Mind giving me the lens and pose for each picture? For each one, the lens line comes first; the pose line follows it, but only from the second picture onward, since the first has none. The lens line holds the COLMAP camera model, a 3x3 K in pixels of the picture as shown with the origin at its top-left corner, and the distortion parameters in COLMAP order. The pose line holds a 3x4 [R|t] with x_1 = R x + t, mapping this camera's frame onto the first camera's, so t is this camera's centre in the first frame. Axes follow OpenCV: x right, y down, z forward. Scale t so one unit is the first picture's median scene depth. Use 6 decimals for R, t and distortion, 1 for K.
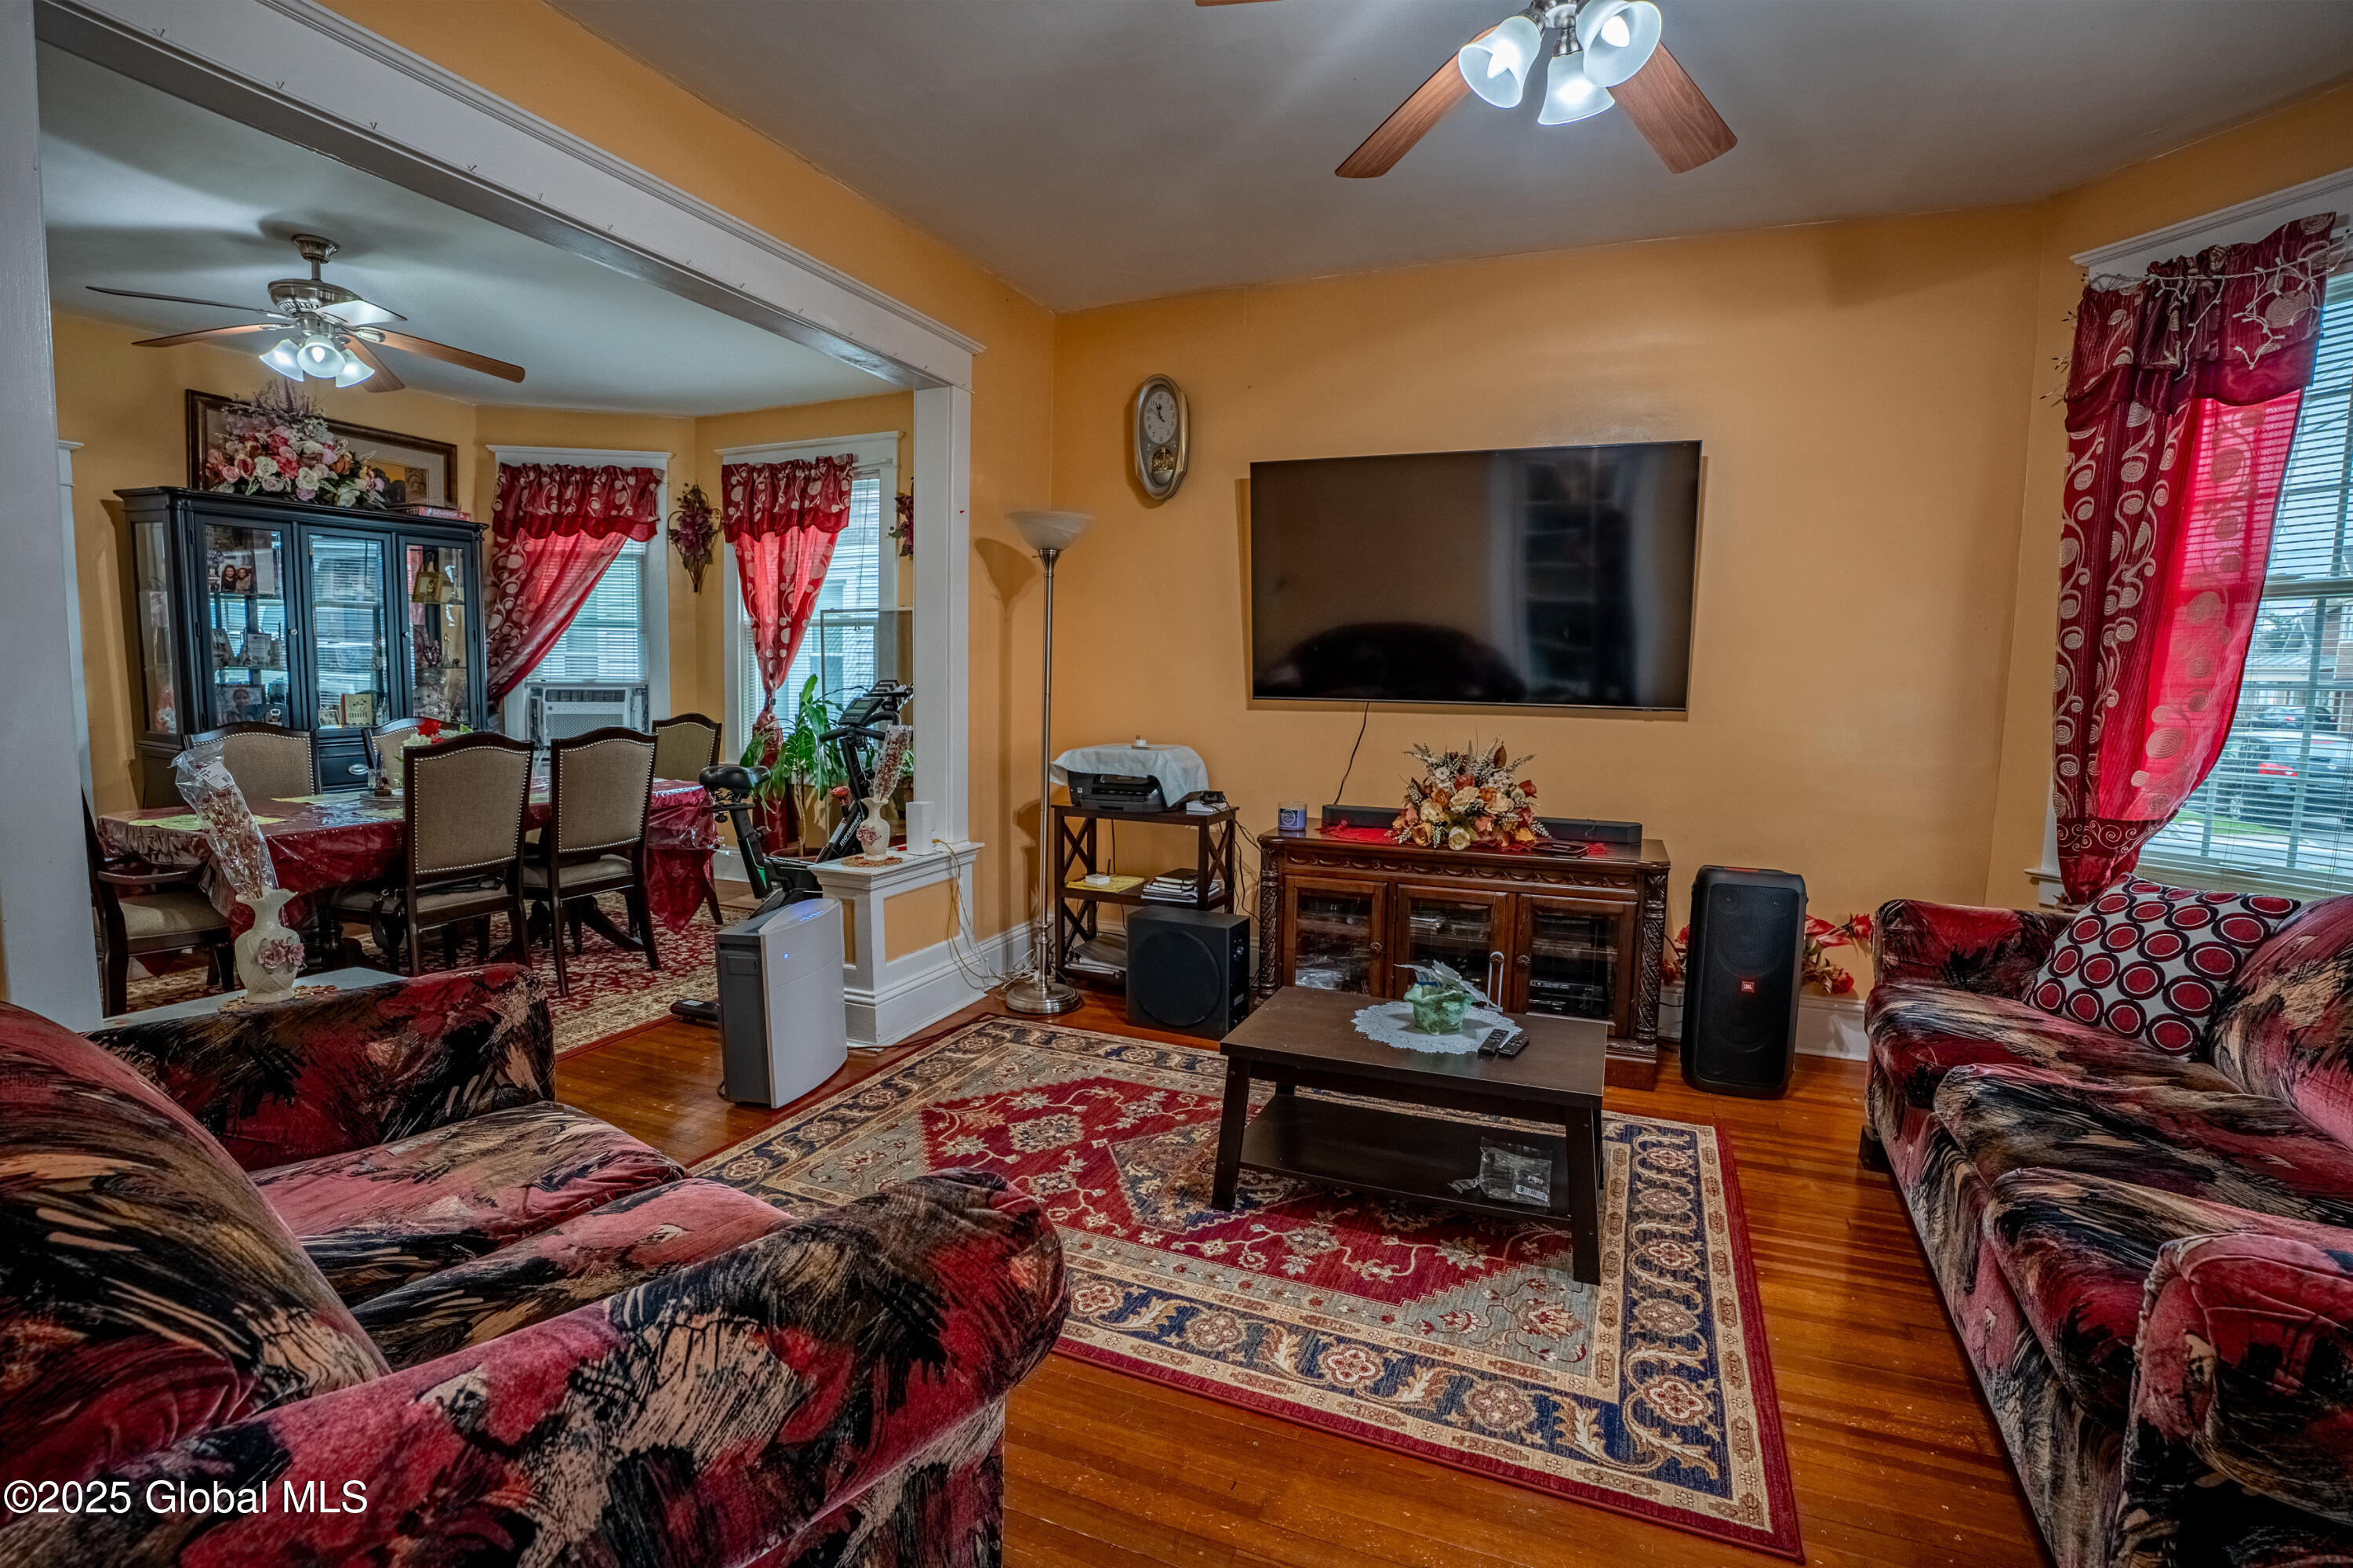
lens RADIAL K [[1104.3, 0, 1166.3], [0, 1104.3, 777.8], [0, 0, 1]] dist [-0.046998, 0.001158]
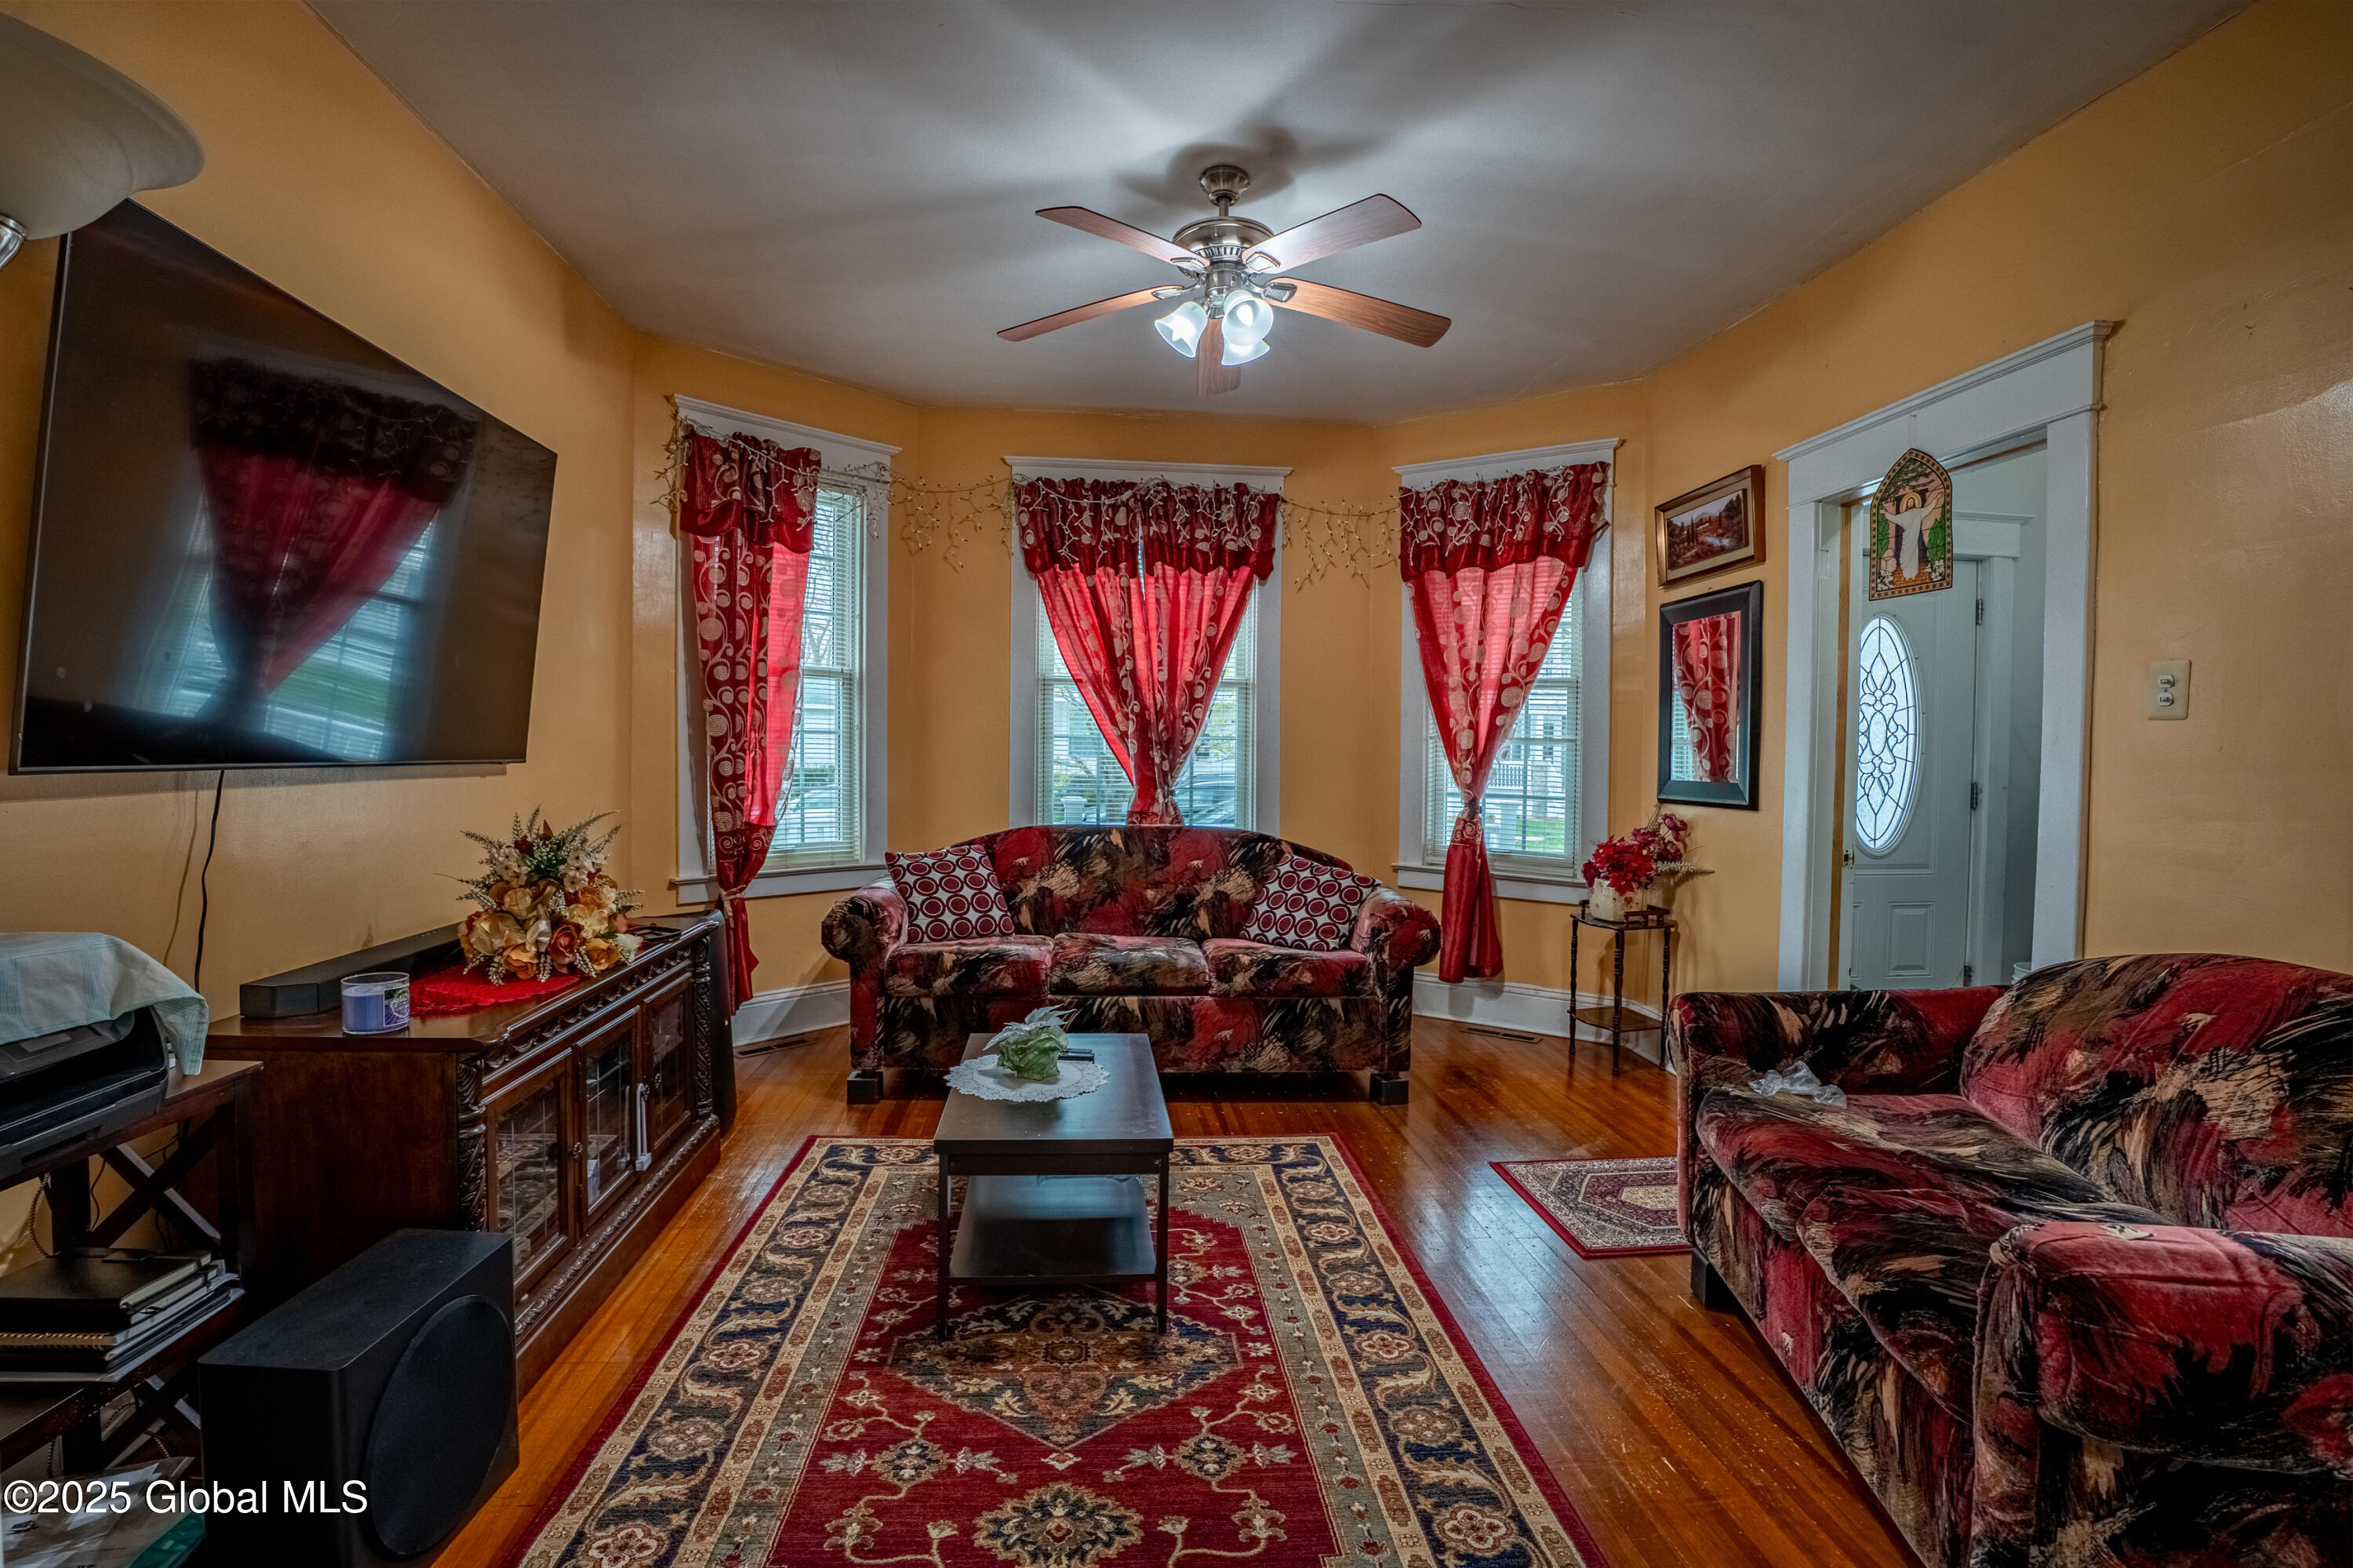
lens RADIAL K [[1104.3, 0, 1166.3], [0, 1104.3, 777.8], [0, 0, 1]] dist [-0.046998, 0.001158]
pose [[-0.486951, -0.044192, 0.872310, -0.816672], [0.053735, 0.995312, 0.080420, -0.147018], [-0.871775, 0.086034, -0.482294, 1.589651]]
